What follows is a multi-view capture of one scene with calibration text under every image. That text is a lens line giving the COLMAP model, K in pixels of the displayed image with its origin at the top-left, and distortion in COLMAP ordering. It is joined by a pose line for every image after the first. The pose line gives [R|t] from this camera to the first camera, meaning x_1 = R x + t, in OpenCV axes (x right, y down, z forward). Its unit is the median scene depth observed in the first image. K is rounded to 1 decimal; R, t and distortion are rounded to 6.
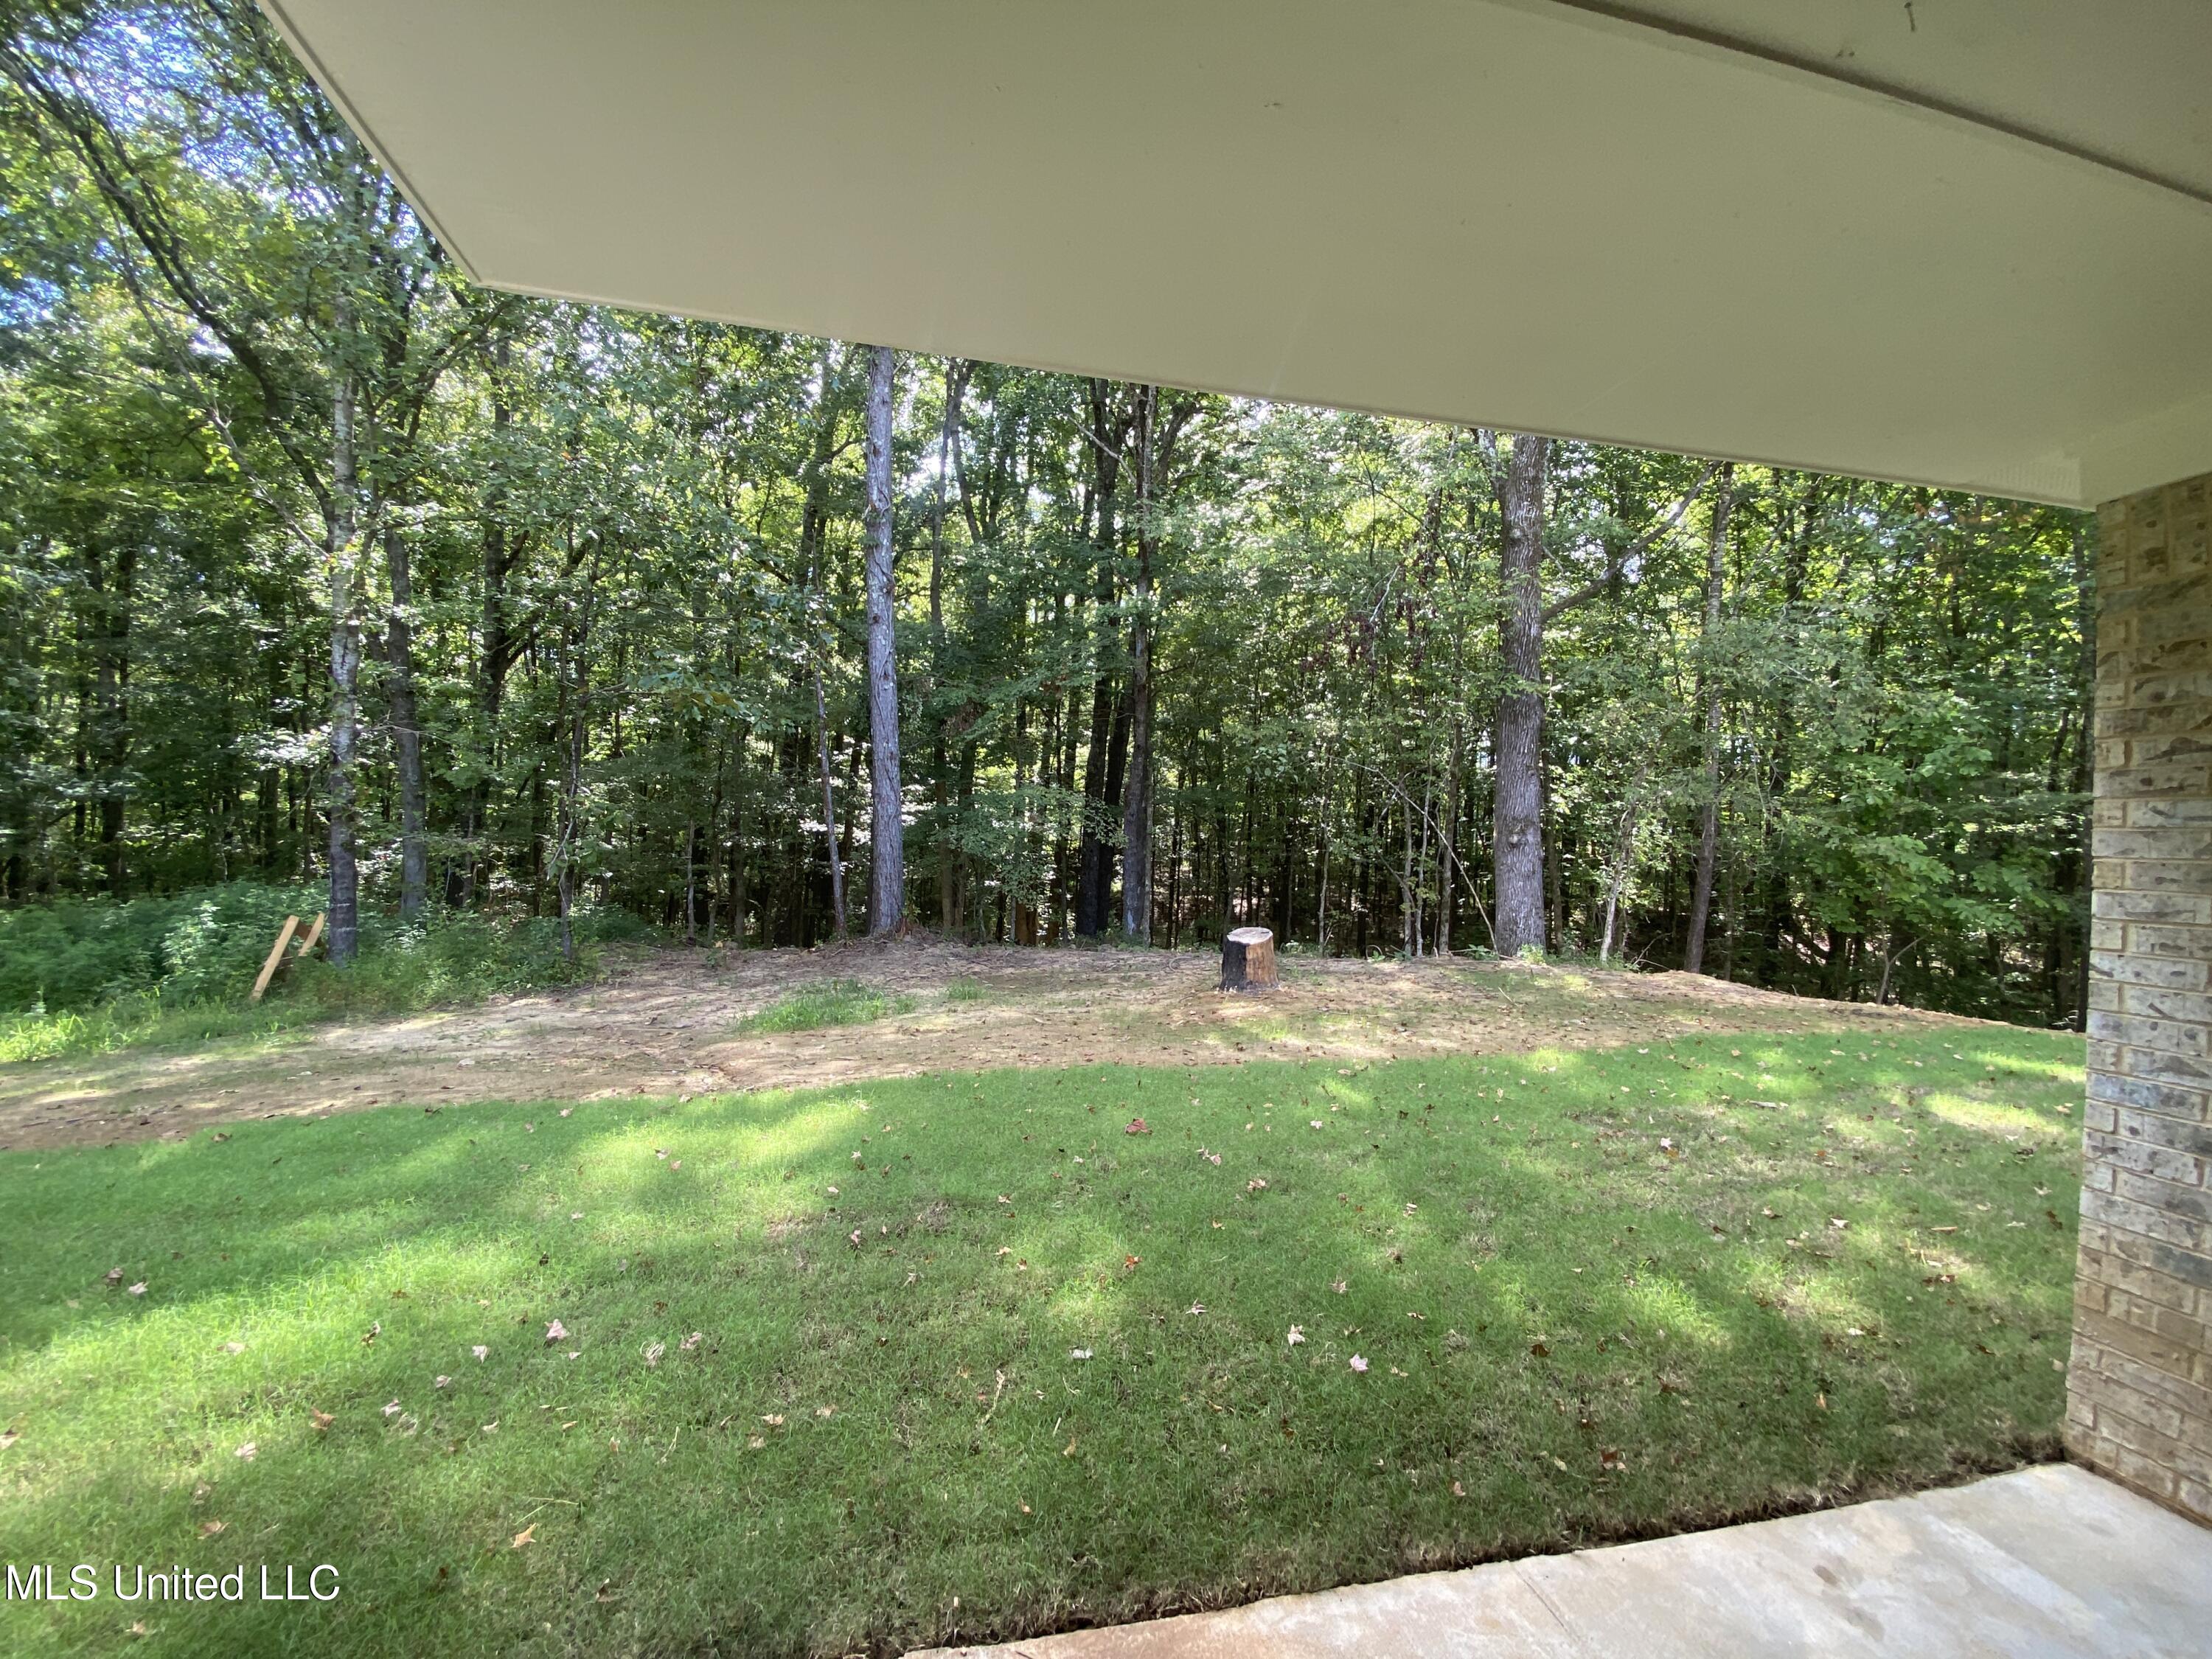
lens RADIAL K [[894.2, 0, 1101.9], [0, 894.2, 827.7], [0, 0, 1]] dist [0.009076, -0.015209]
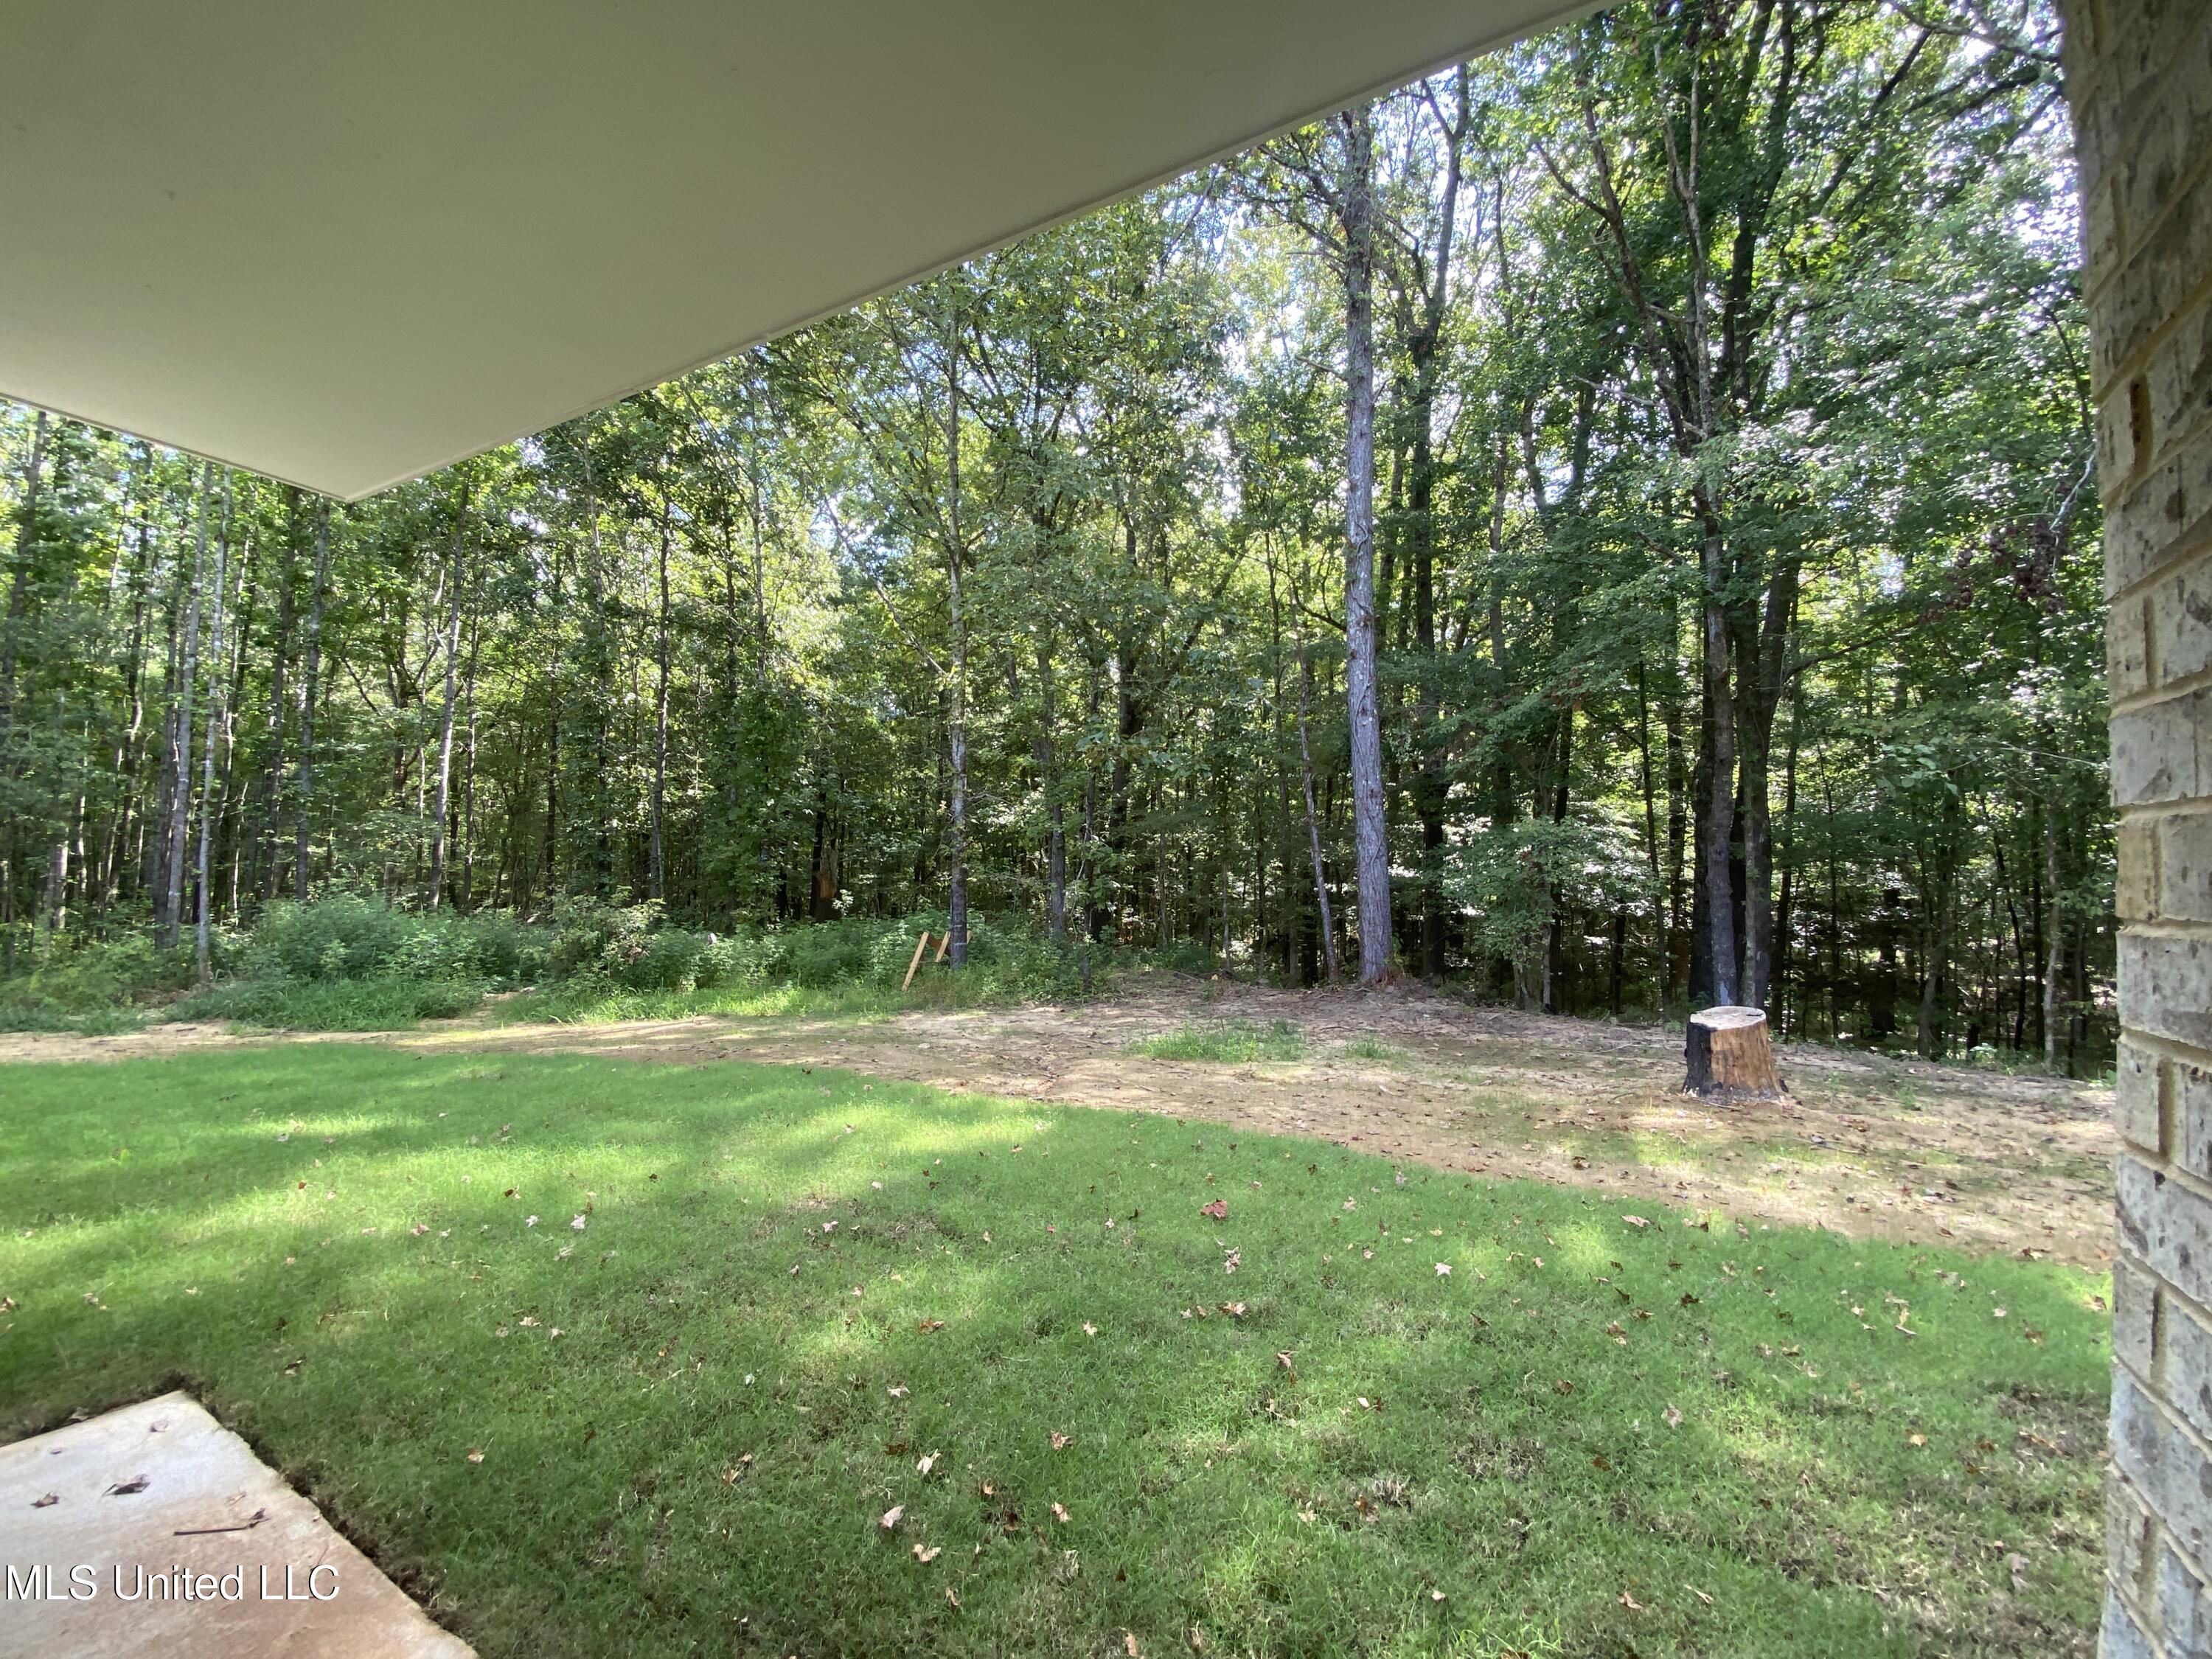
lens RADIAL K [[894.2, 0, 1103.5], [0, 894.2, 801.1], [0, 0, 1]] dist [0.009076, -0.015209]
pose [[0.744462, -0.055601, -0.665345, 0.203115], [-0.002051, 0.996331, -0.085555, 0.010018], [0.667661, 0.065057, 0.741617, 0.107153]]
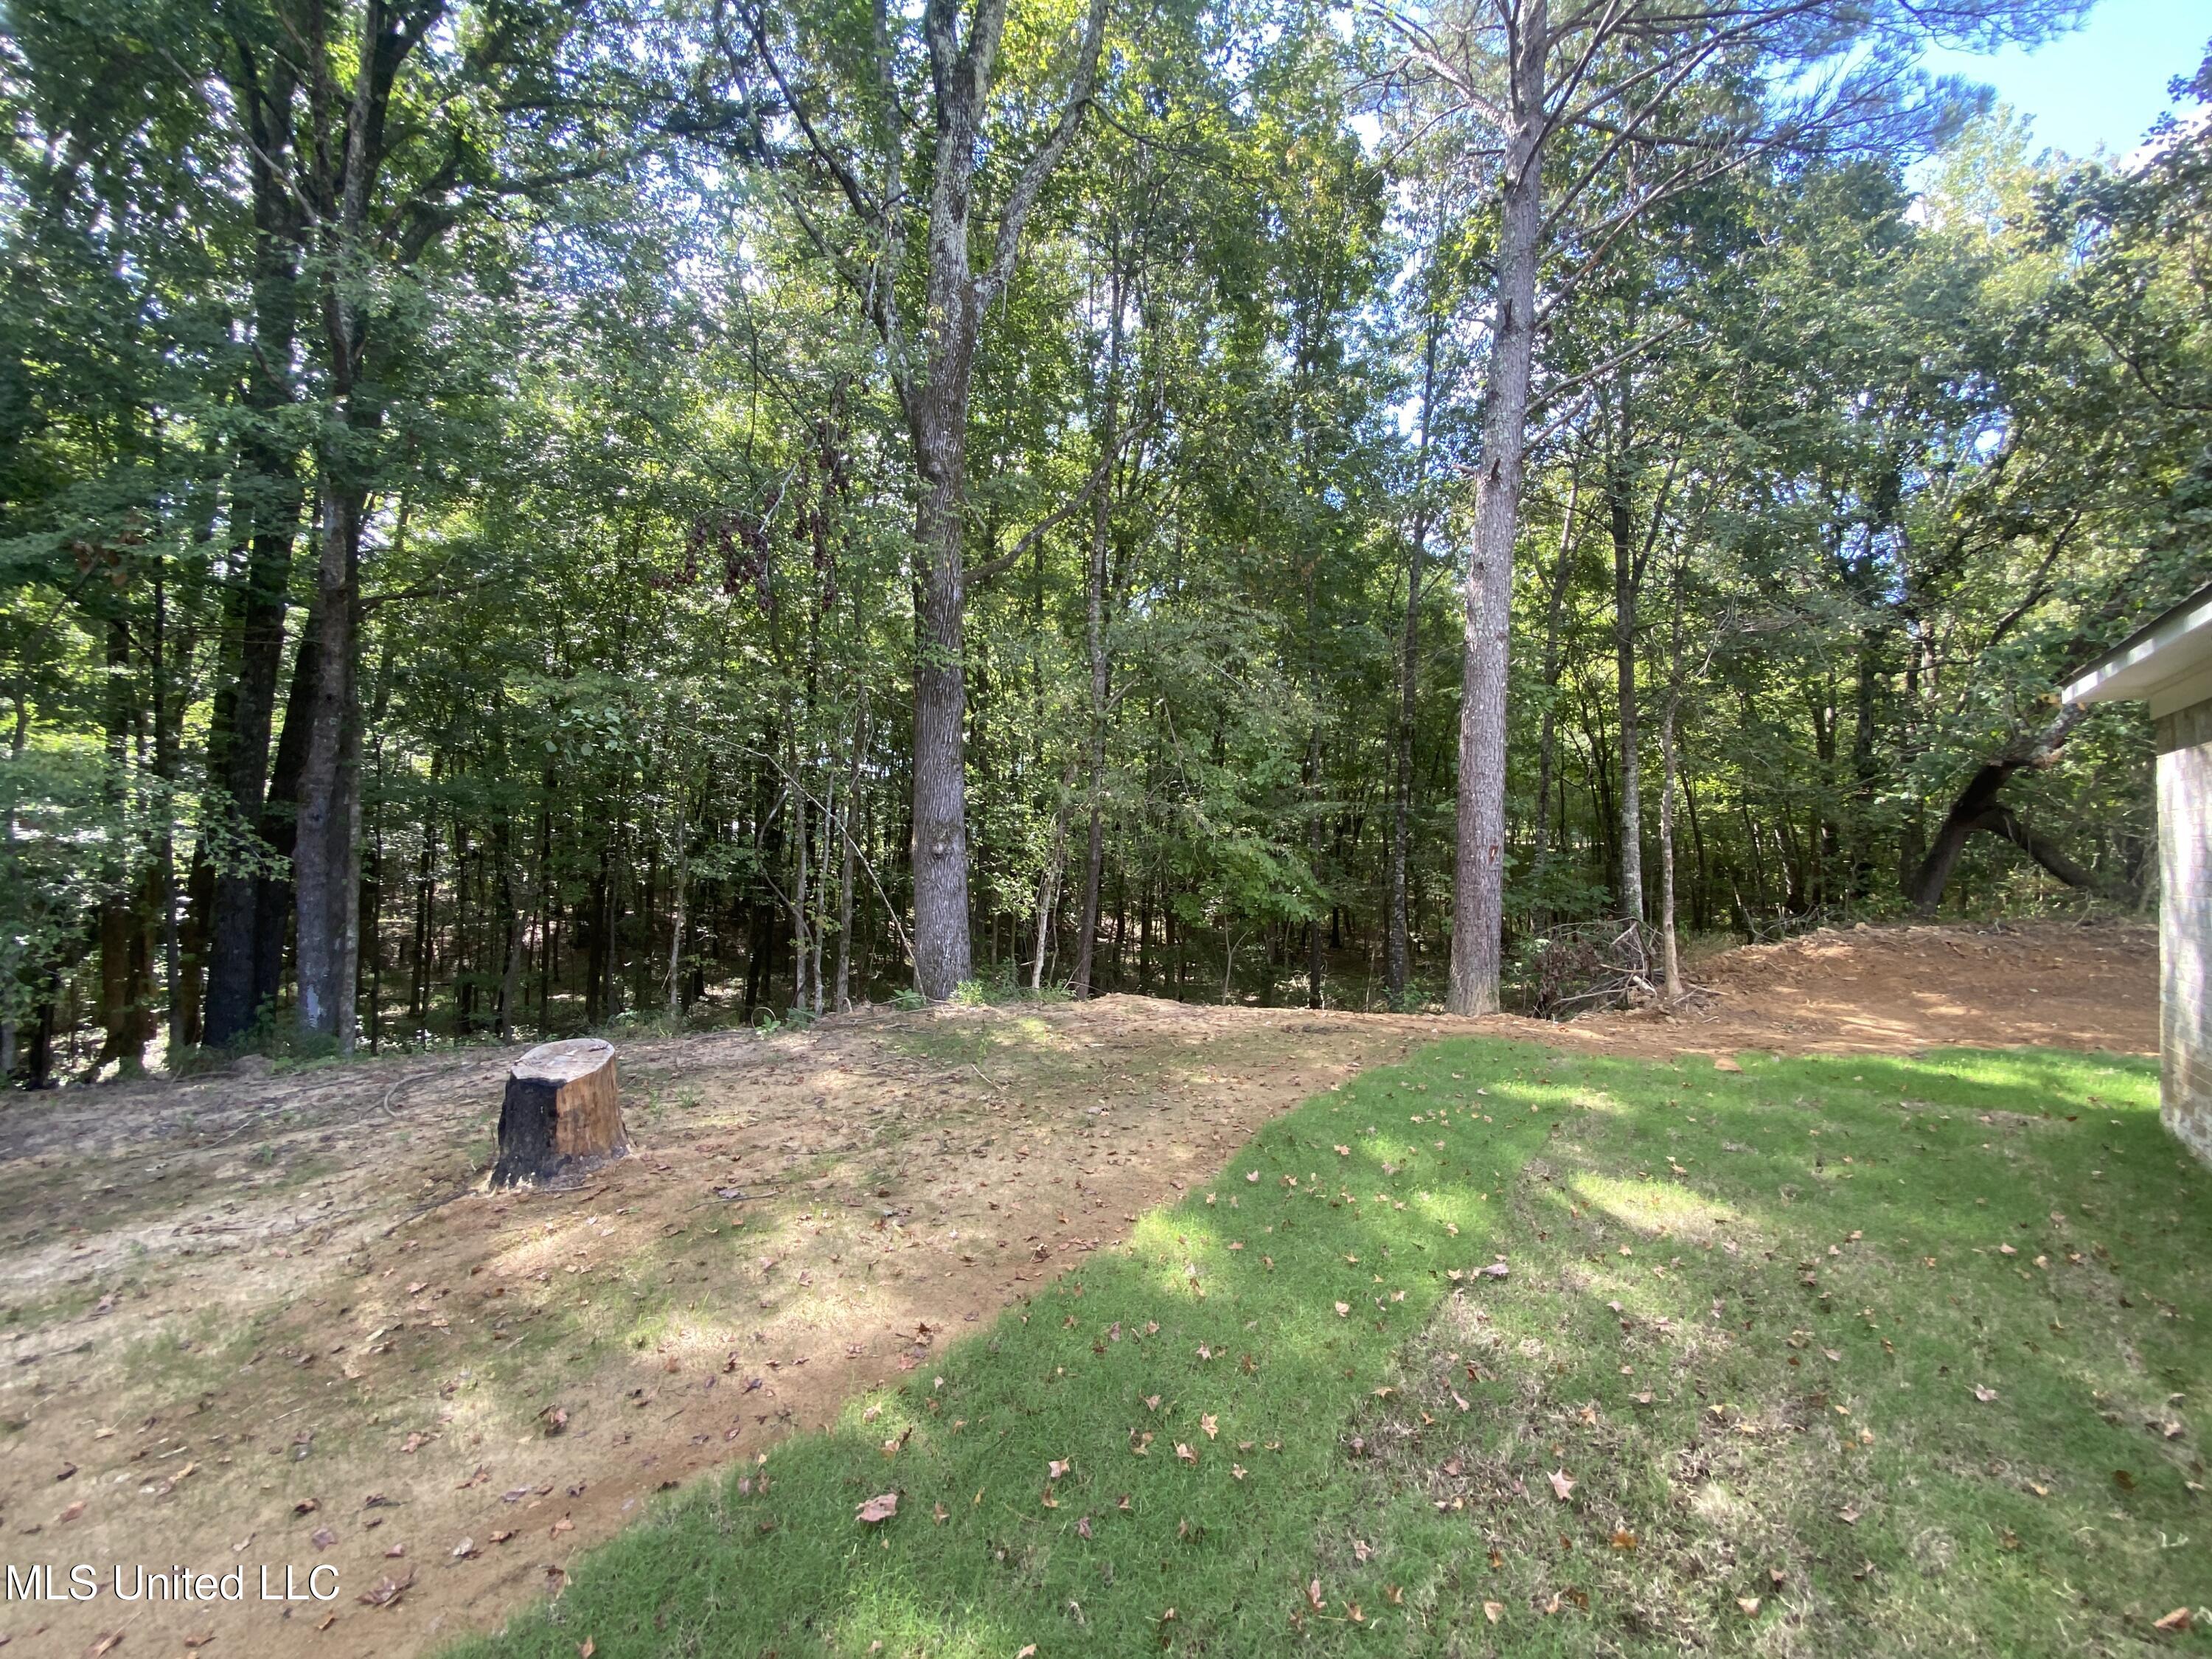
lens RADIAL K [[894.2, 0, 1105.4], [0, 894.2, 811.2], [0, 0, 1]] dist [0.009076, -0.015209]
pose [[0.748523, 0.004022, 0.663096, 0.042697], [0.008586, 0.999839, -0.015756, -0.006467], [-0.663053, 0.017487, 0.748368, 0.304062]]
